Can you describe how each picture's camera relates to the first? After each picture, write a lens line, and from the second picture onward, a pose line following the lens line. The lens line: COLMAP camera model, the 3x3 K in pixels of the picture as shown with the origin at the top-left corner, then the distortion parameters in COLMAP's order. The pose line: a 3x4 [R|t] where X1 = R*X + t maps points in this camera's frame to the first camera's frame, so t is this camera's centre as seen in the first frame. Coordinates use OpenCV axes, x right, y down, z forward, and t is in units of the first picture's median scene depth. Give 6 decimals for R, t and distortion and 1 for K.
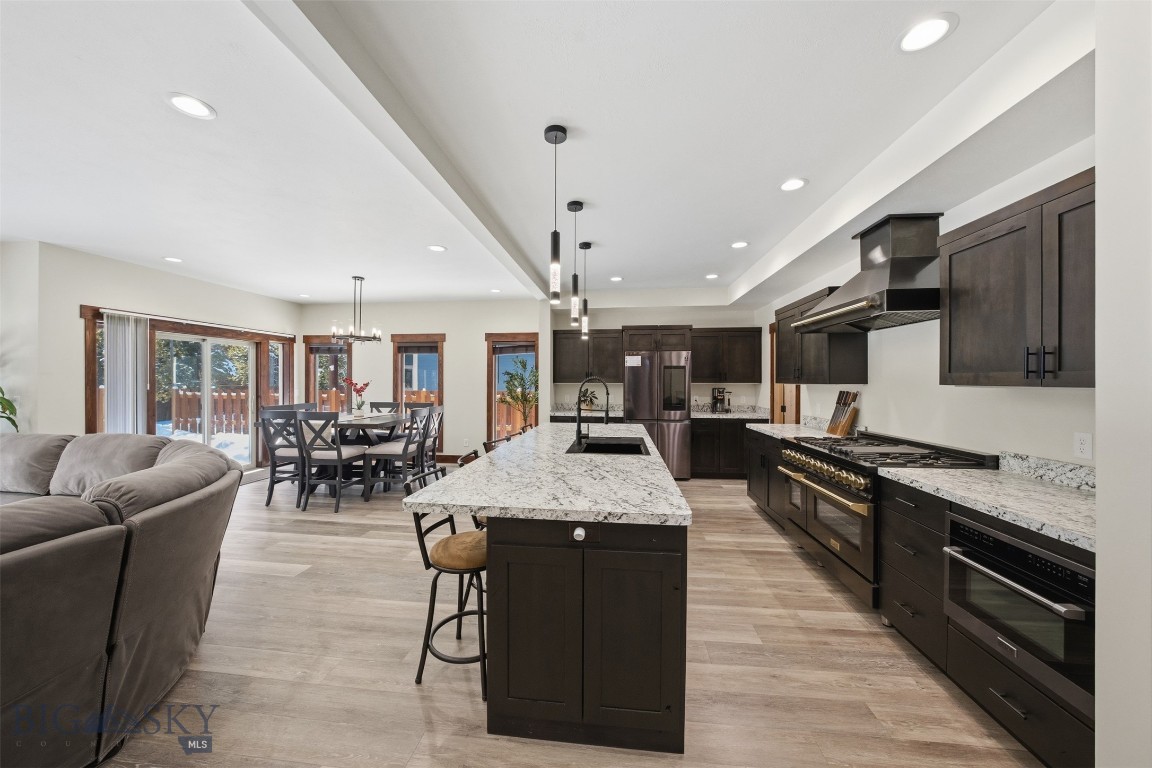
lens RADIAL K [[406.6, 0, 573.4], [0, 406.6, 382.7], [0, 0, 1]] dist [-0.025453, 0.004888]
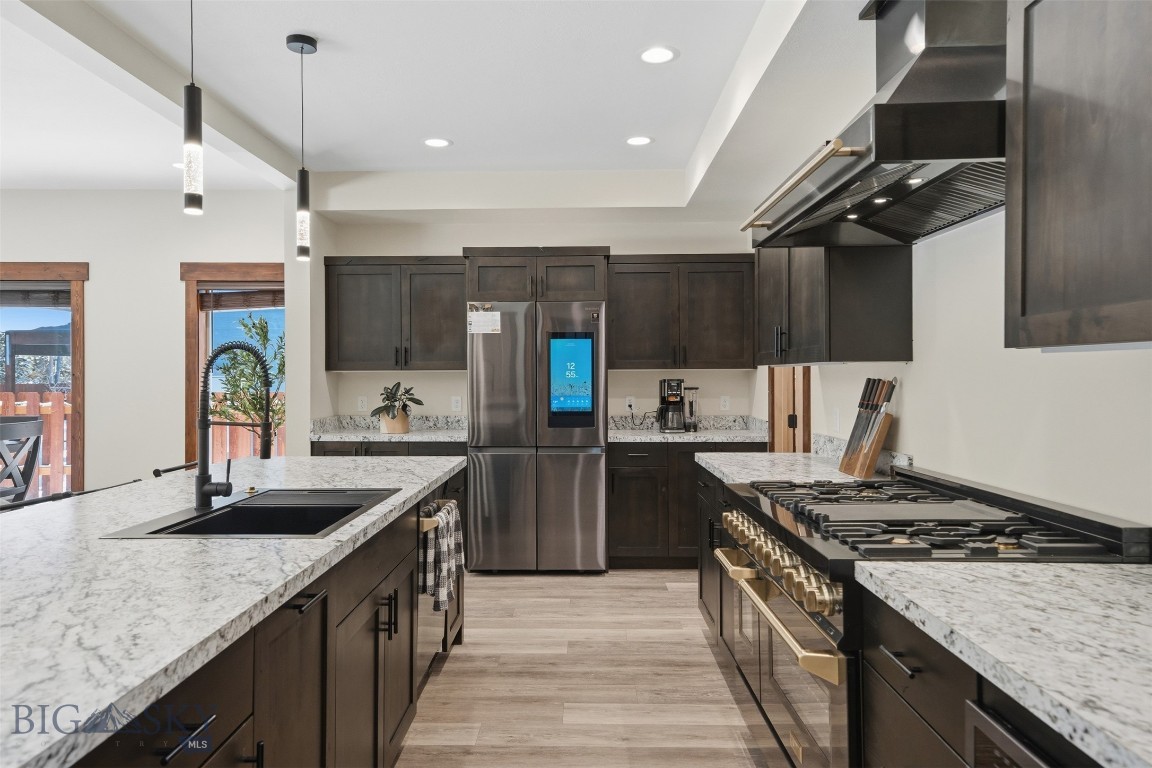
lens RADIAL K [[763.9, 0, 572.6], [0, 763.9, 377.6], [0, 0, 1]] dist [0.029639, -0.000246]
pose [[0.995490, -0.004165, 0.094770, 0.186648], [0.004388, 0.999988, -0.002141, 0.014604], [-0.094760, 0.002548, 0.995497, 0.126675]]
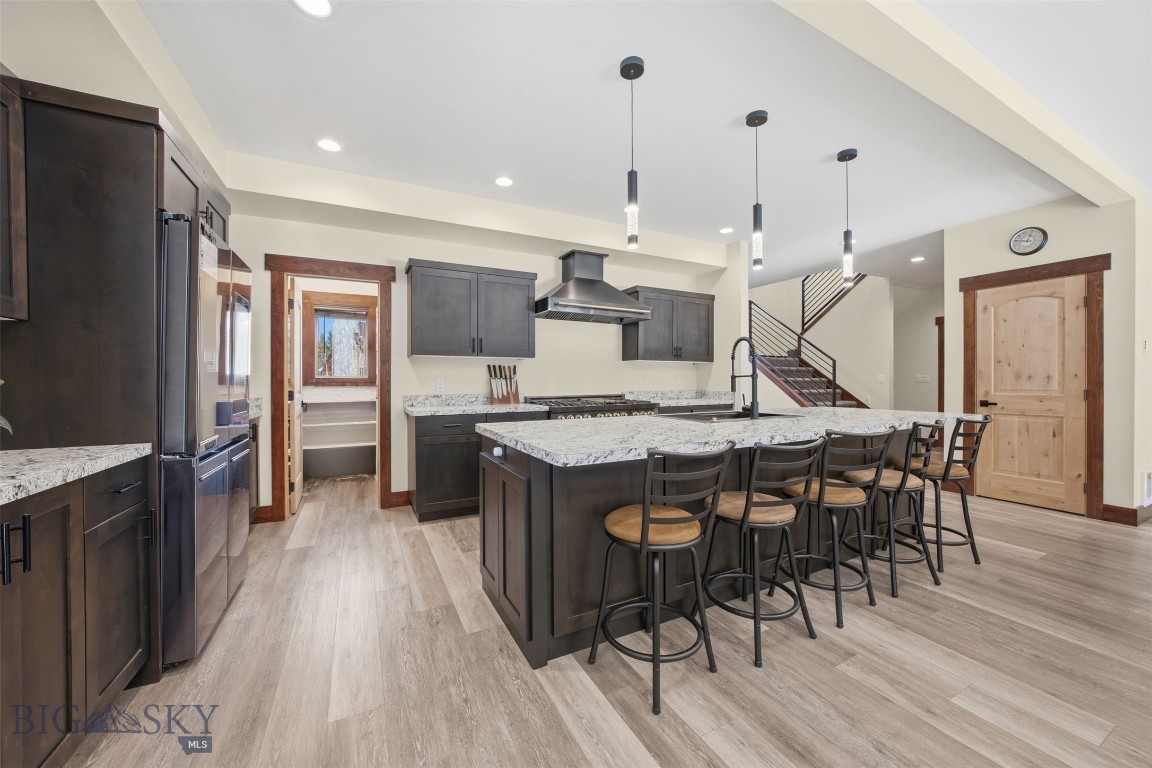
lens RADIAL K [[420.8, 0, 573.2], [0, 420.8, 380.3], [0, 0, 1]] dist [-0.011468, 0.000545]
pose [[-0.544514, -0.002303, 0.838749, -0.298174], [0.004528, 0.999974, 0.005685, 0.041728], [-0.838739, 0.006893, -0.544489, 1.071212]]
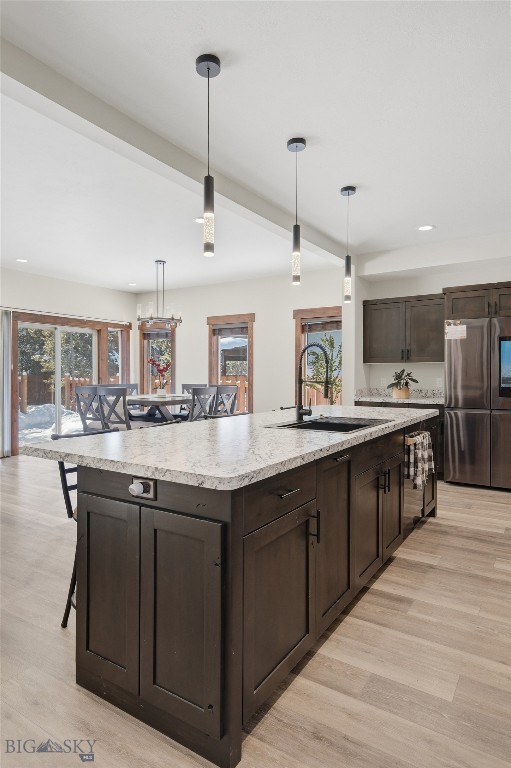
lens RADIAL K [[461.1, 0, 258.3], [0, 461.1, 378.6], [0, 0, 1]] dist [0.023048, 0.001439]
pose [[0.897783, 0.003674, -0.440424, 0.224959], [-0.000346, 0.999971, 0.007637, 0.032175], [0.440439, -0.006704, 0.897758, 0.046992]]
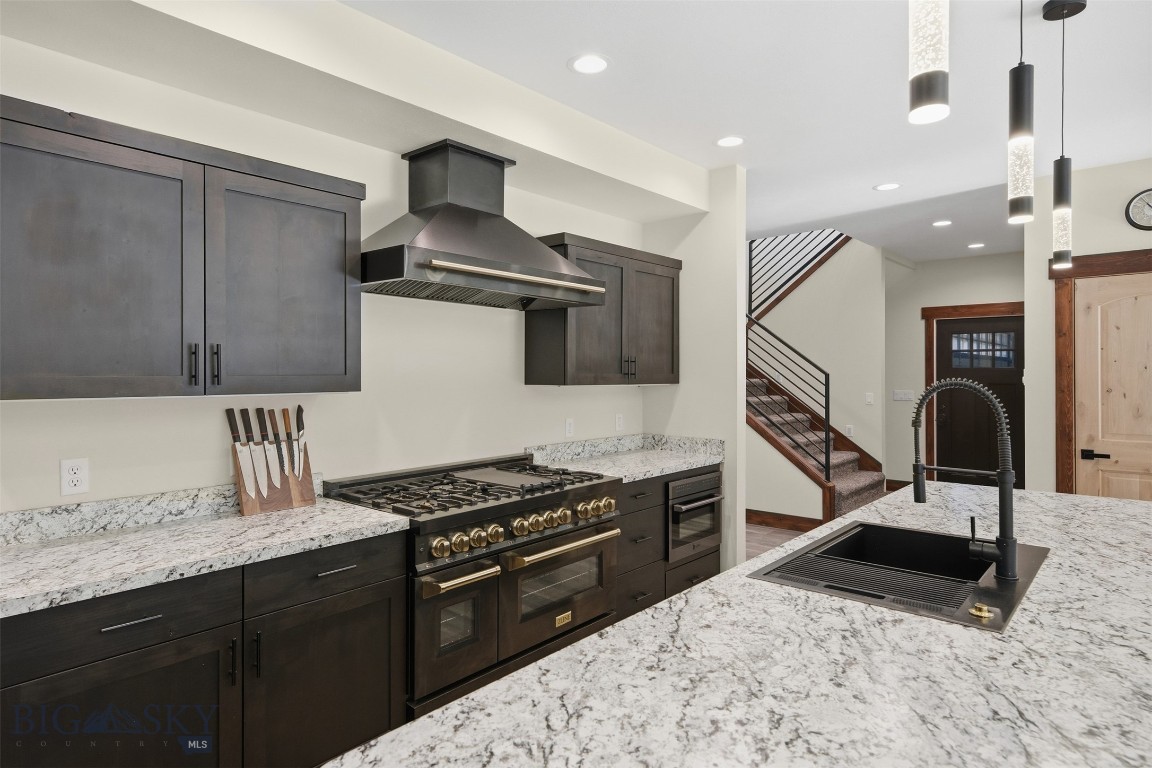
lens RADIAL K [[647.7, 0, 570.6], [0, 647.7, 375.6], [0, 0, 1]] dist [0.017604, 0.000307]
pose [[-0.813009, -0.000391, 0.582251, -0.005991], [0.004730, 0.999962, 0.007276, -0.013228], [-0.582232, 0.008670, -0.812977, 1.008660]]
